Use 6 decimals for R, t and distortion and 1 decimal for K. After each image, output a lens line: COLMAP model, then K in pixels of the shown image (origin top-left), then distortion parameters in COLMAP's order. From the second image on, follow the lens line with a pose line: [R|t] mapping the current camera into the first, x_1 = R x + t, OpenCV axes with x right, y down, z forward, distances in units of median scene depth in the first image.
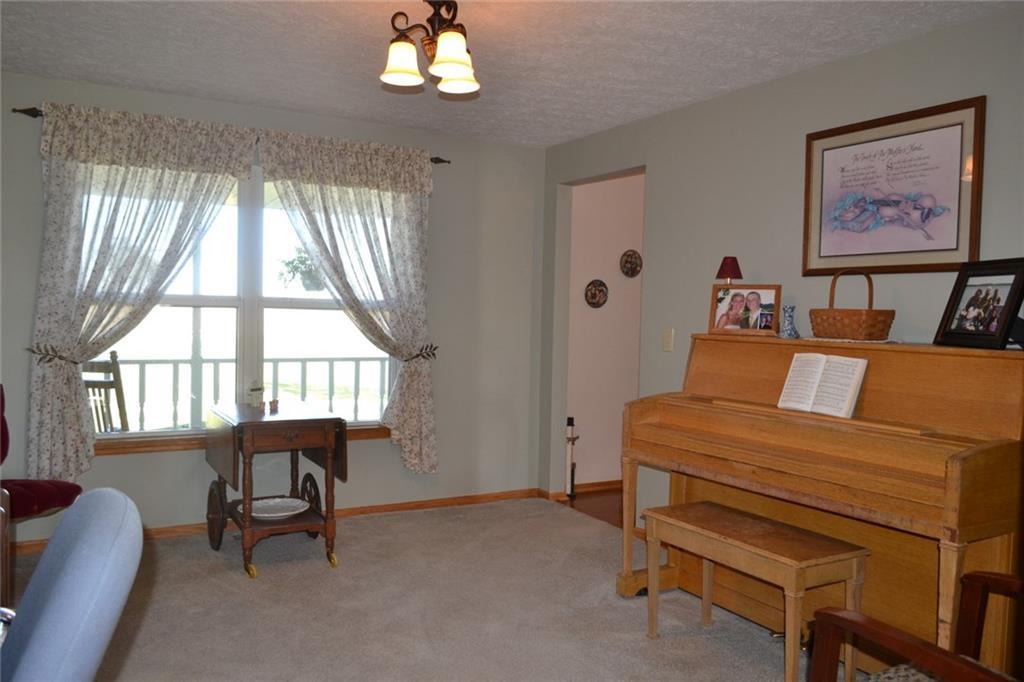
lens RADIAL K [[811.9, 0, 513.1], [0, 811.9, 343.0], [0, 0, 1]] dist [0.002717, 0.002567]
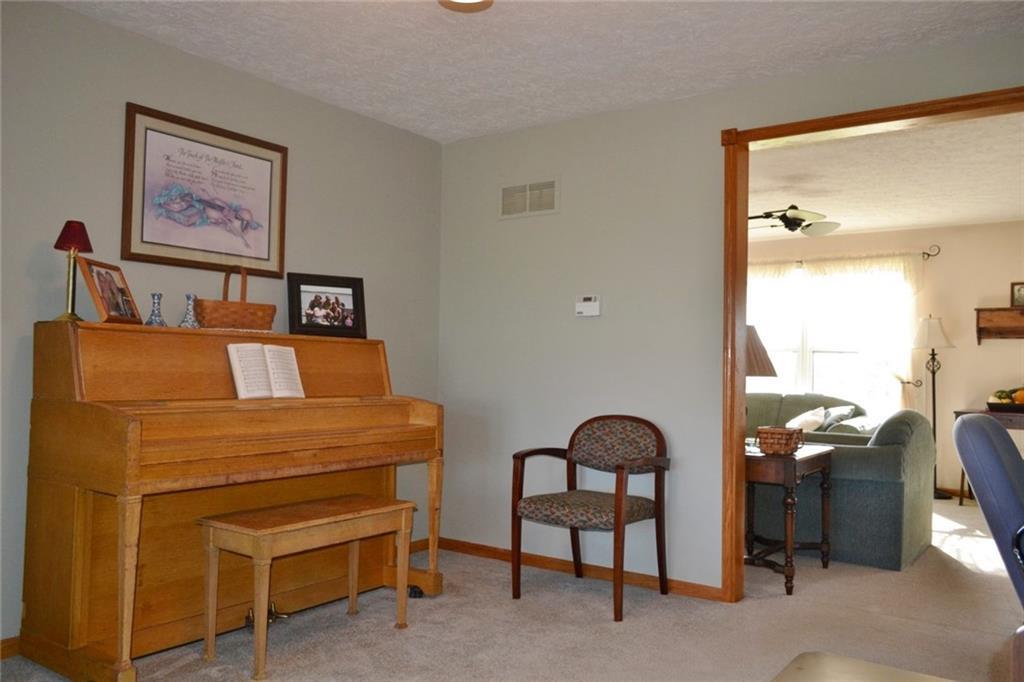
lens RADIAL K [[811.9, 0, 513.1], [0, 811.9, 343.0], [0, 0, 1]] dist [0.002717, 0.002567]
pose [[-0.405803, -0.002274, 0.913958, -0.710640], [0.006106, 0.999968, 0.005199, 0.008388], [-0.913940, 0.007690, -0.405776, 1.096947]]
